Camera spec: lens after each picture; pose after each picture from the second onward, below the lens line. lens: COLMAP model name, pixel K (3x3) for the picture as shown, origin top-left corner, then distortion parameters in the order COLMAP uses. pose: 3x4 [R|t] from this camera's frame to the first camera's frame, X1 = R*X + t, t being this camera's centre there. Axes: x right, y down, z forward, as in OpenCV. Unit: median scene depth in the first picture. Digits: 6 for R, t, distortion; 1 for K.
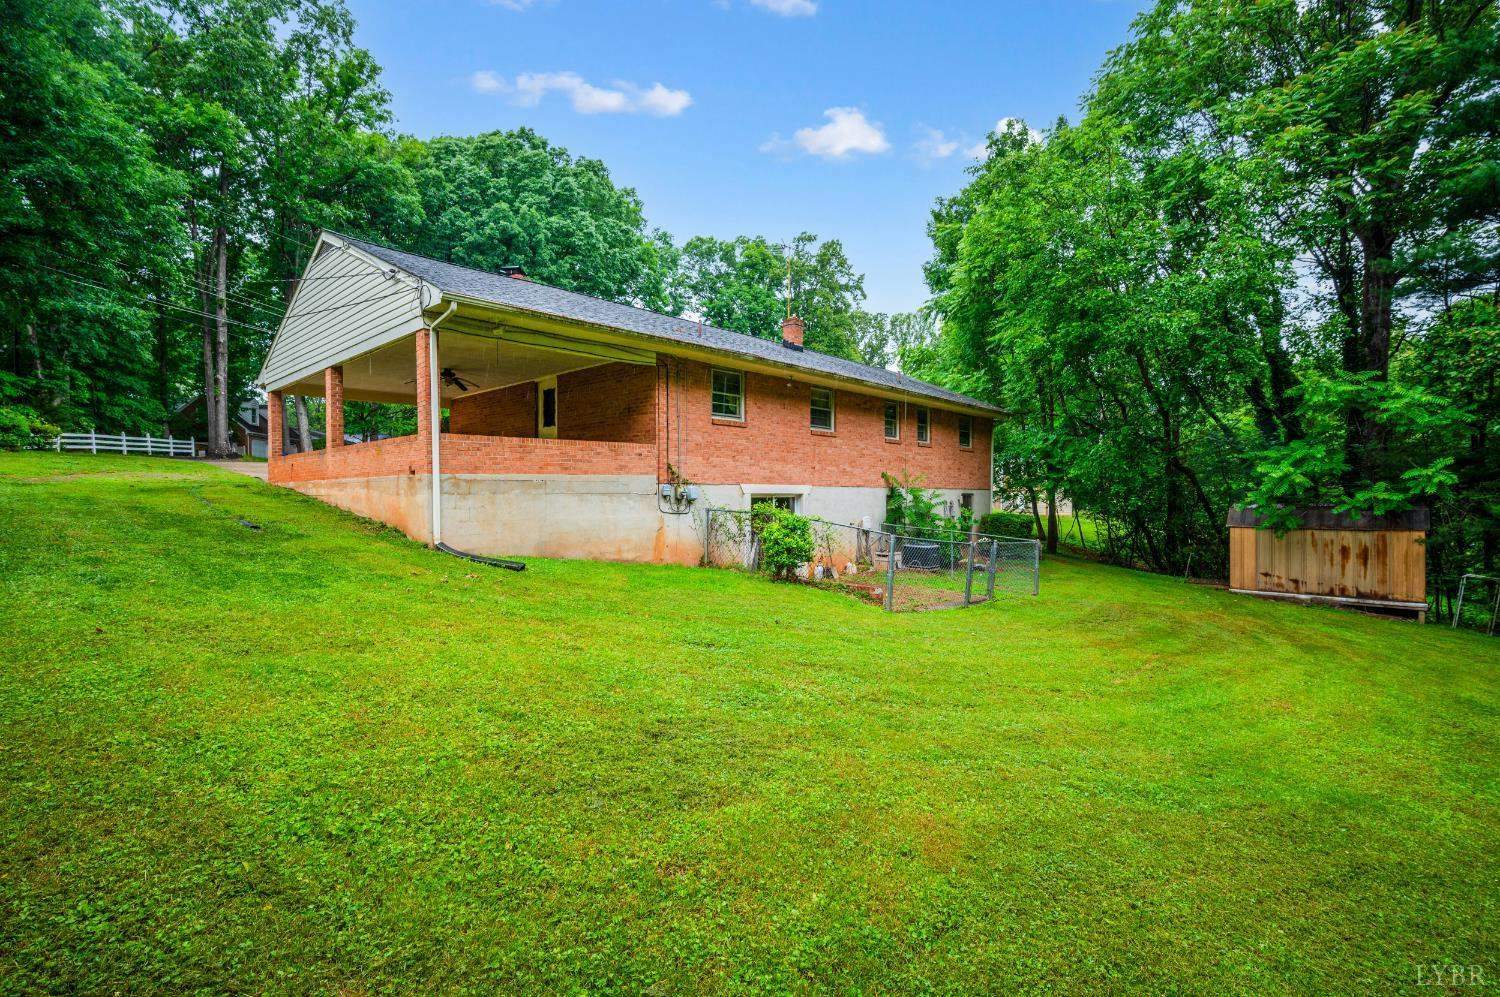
lens RADIAL K [[690.7, 0, 752.7], [0, 690.7, 501.2], [0, 0, 1]] dist [-0.010806, -0.000024]
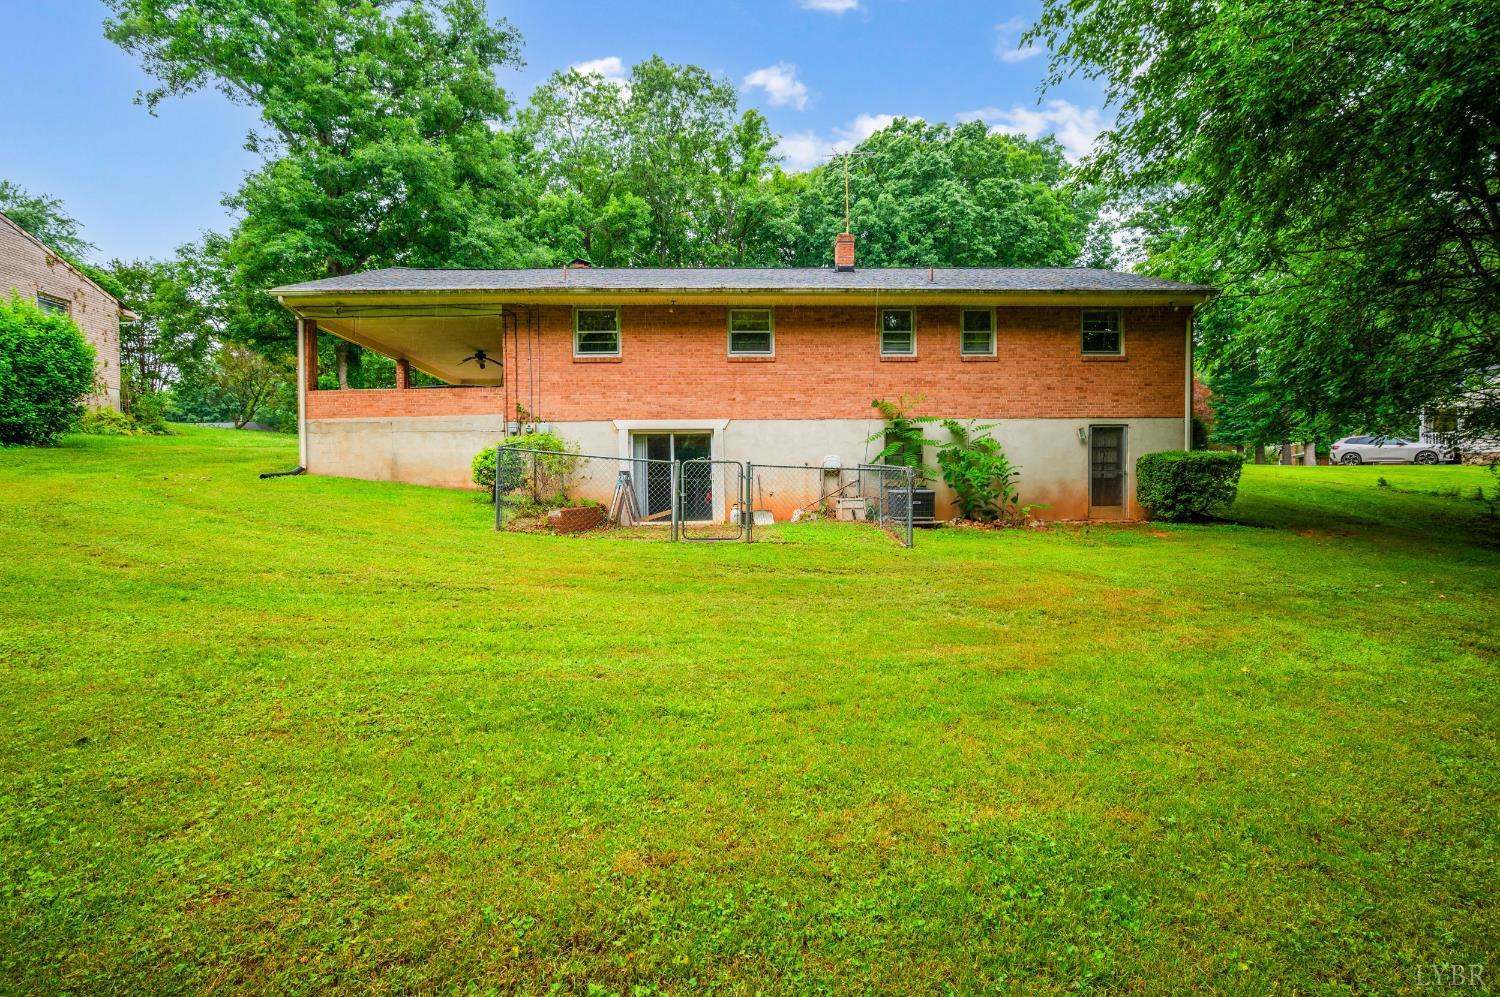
lens RADIAL K [[690.7, 0, 752.3], [0, 690.7, 497.8], [0, 0, 1]] dist [-0.010806, -0.000024]
pose [[0.710942, -0.010368, -0.703175, 0.668008], [0.007841, 0.999946, -0.006816, 0.077698], [0.703207, -0.000668, 0.710984, 0.351104]]
